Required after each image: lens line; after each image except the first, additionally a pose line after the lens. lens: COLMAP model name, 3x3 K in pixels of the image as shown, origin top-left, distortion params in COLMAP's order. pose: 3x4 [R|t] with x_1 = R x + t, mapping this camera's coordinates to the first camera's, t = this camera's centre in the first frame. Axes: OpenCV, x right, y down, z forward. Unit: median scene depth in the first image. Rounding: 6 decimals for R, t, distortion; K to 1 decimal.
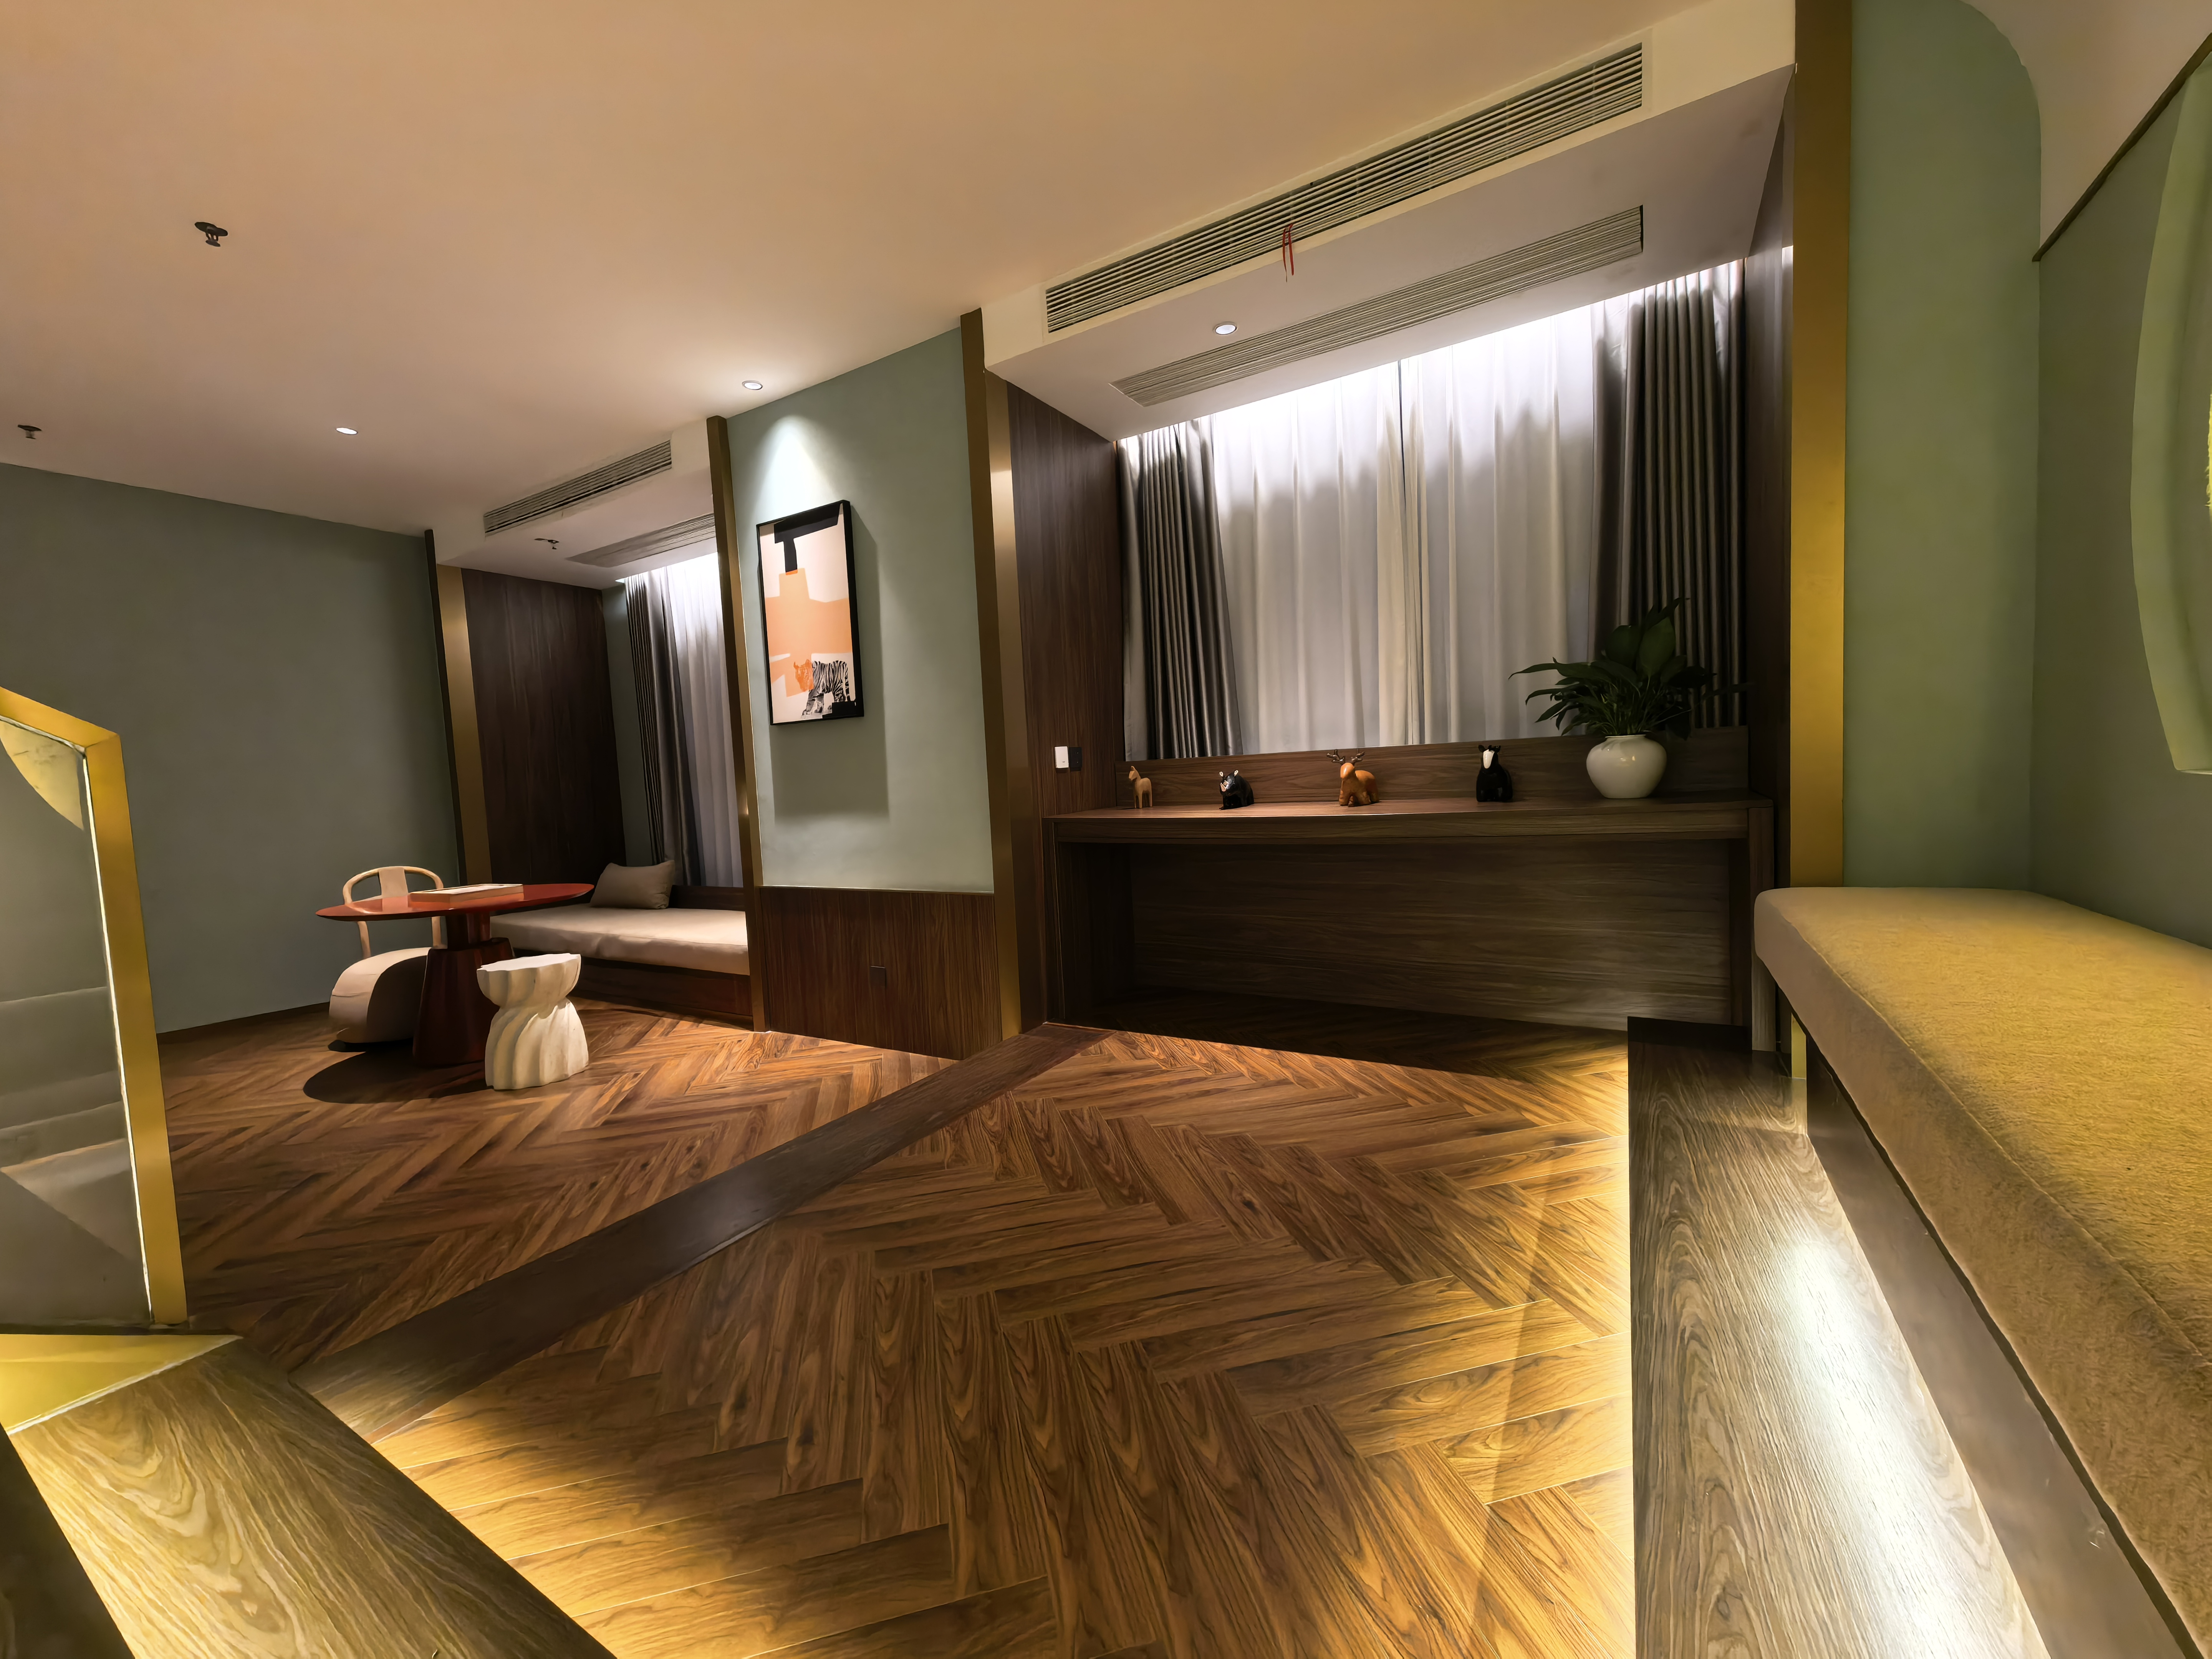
lens RADIAL K [[868.7, 0, 1106.5], [0, 868.7, 825.8], [0, 0, 1]] dist [0.021287, -0.002922]
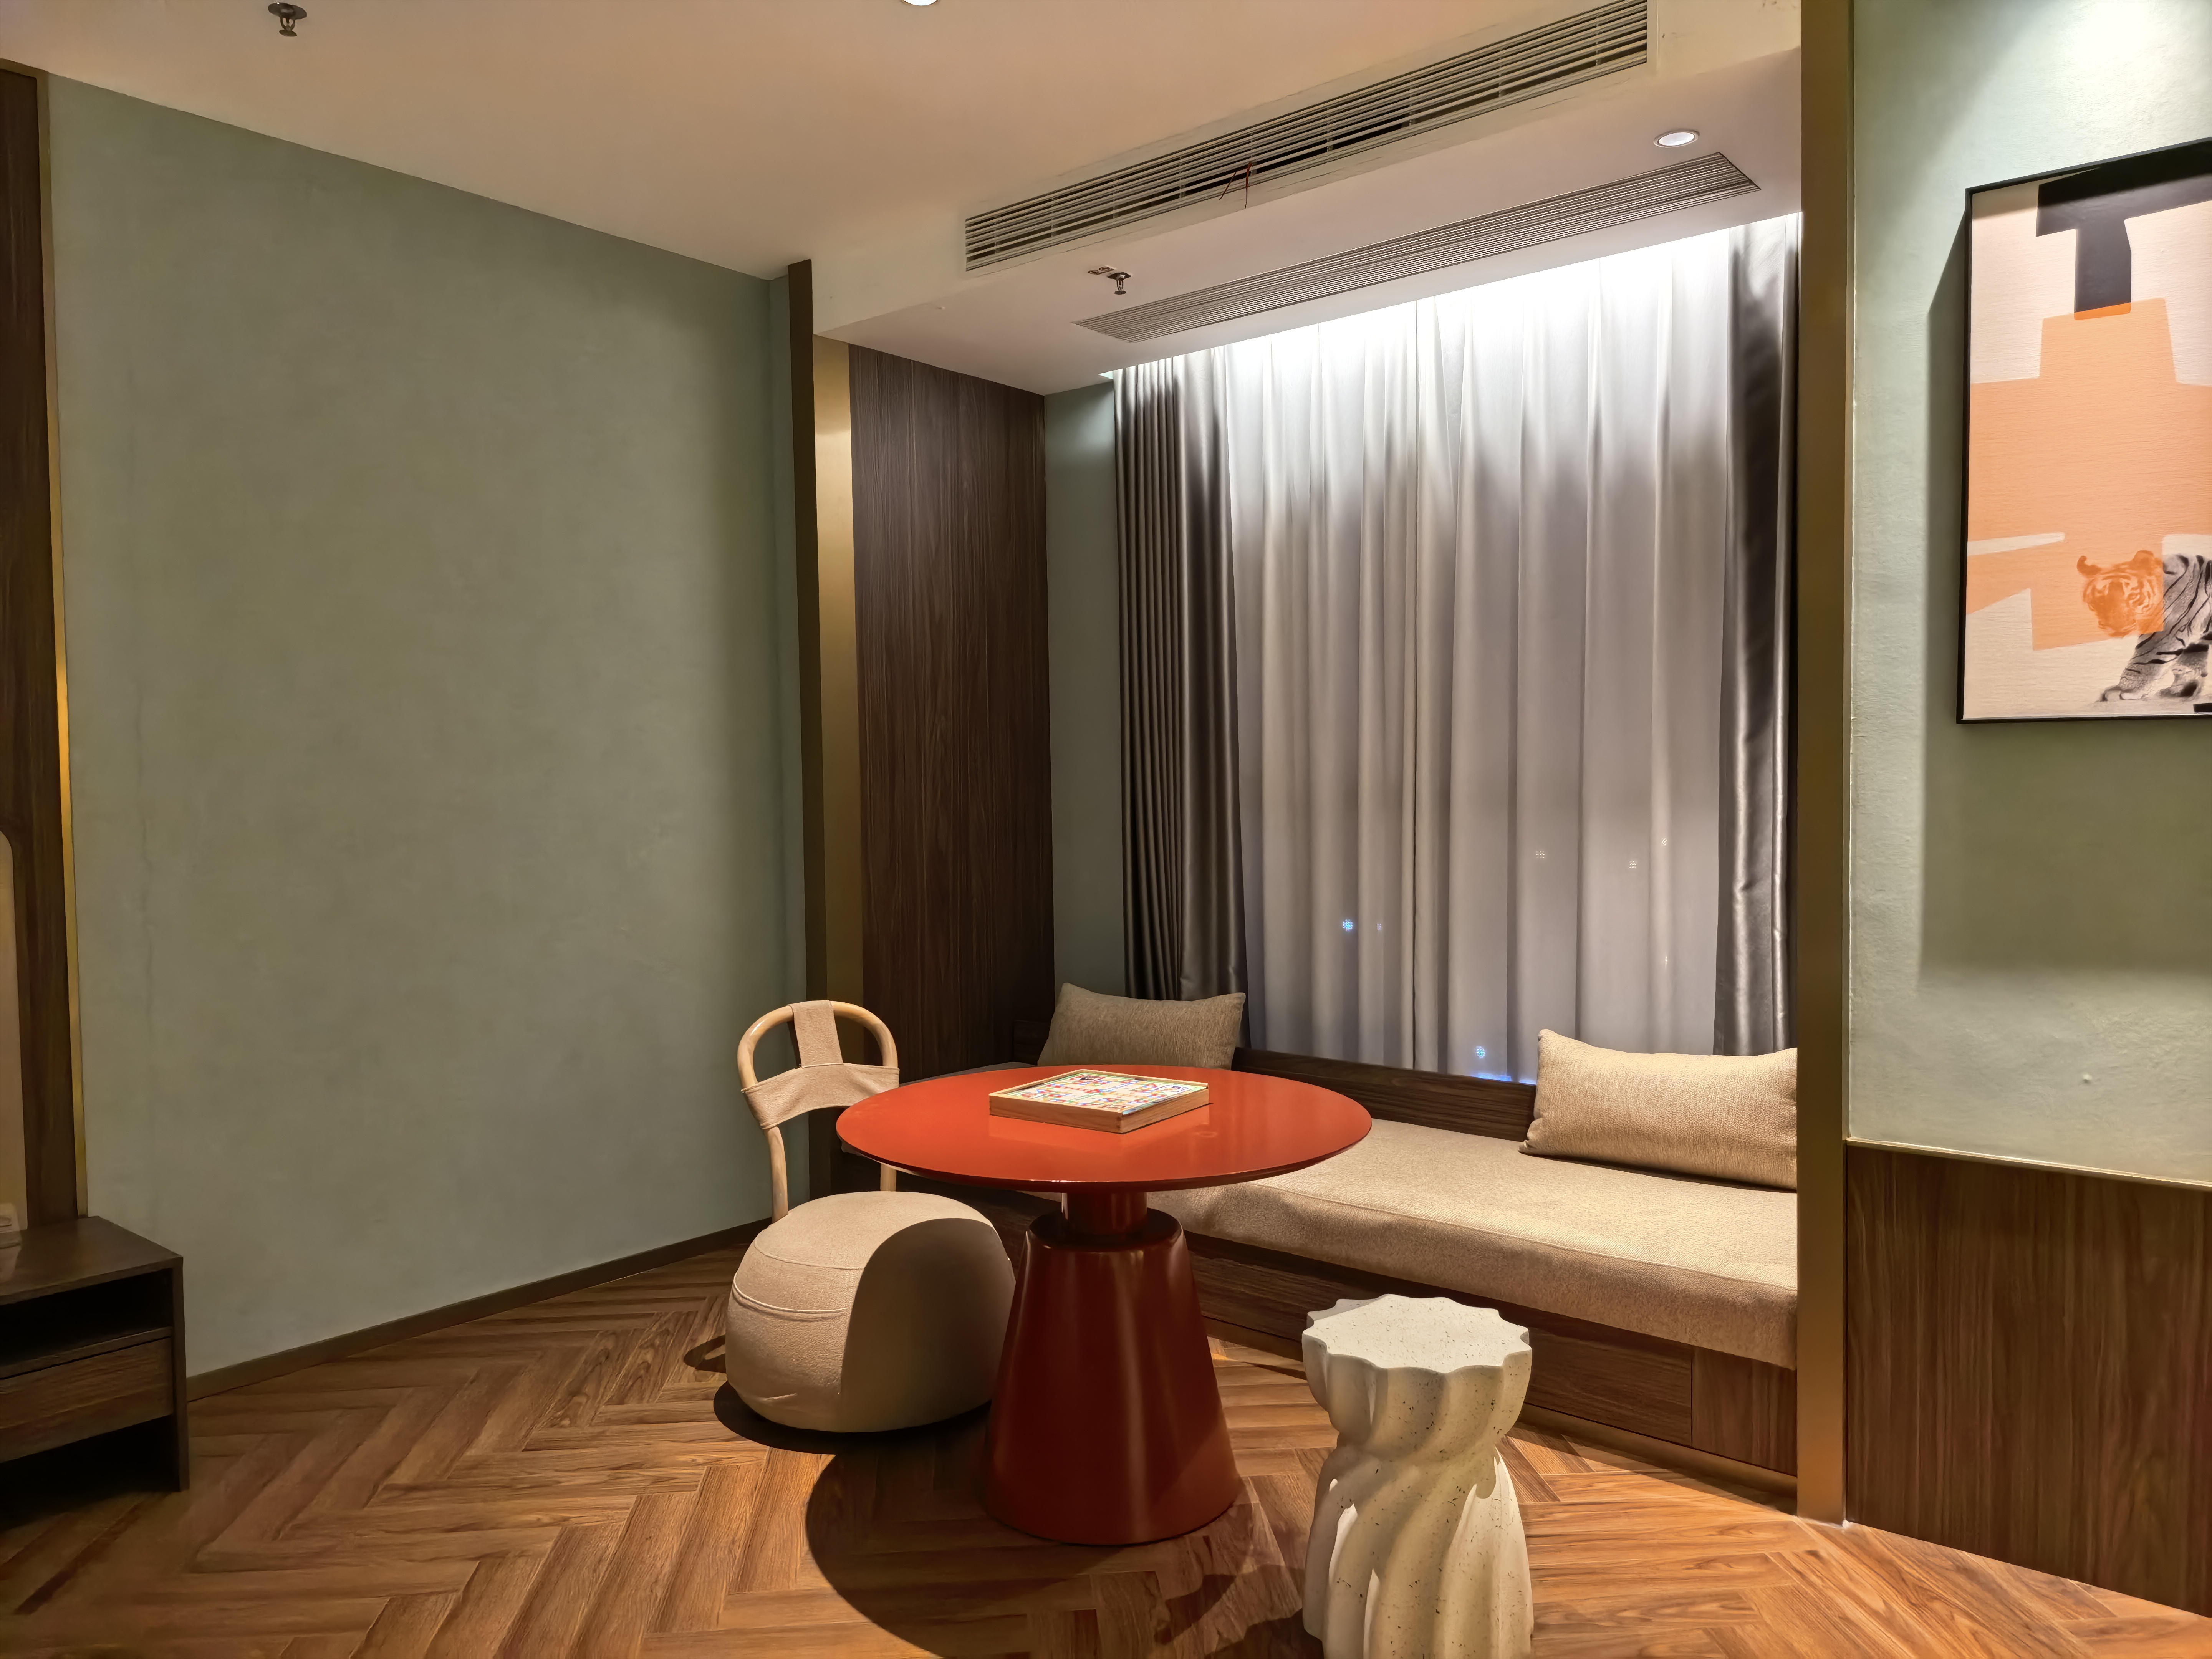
lens RADIAL K [[1578.4, 0, 1096.4], [0, 1578.4, 828.1], [0, 0, 1]] dist [0.057116, -0.063031]
pose [[0.987106, 0.045280, -0.153530, -0.670976], [-0.048072, 0.998738, -0.014523, -0.044751], [0.152679, 0.021716, 0.988037, 0.279927]]
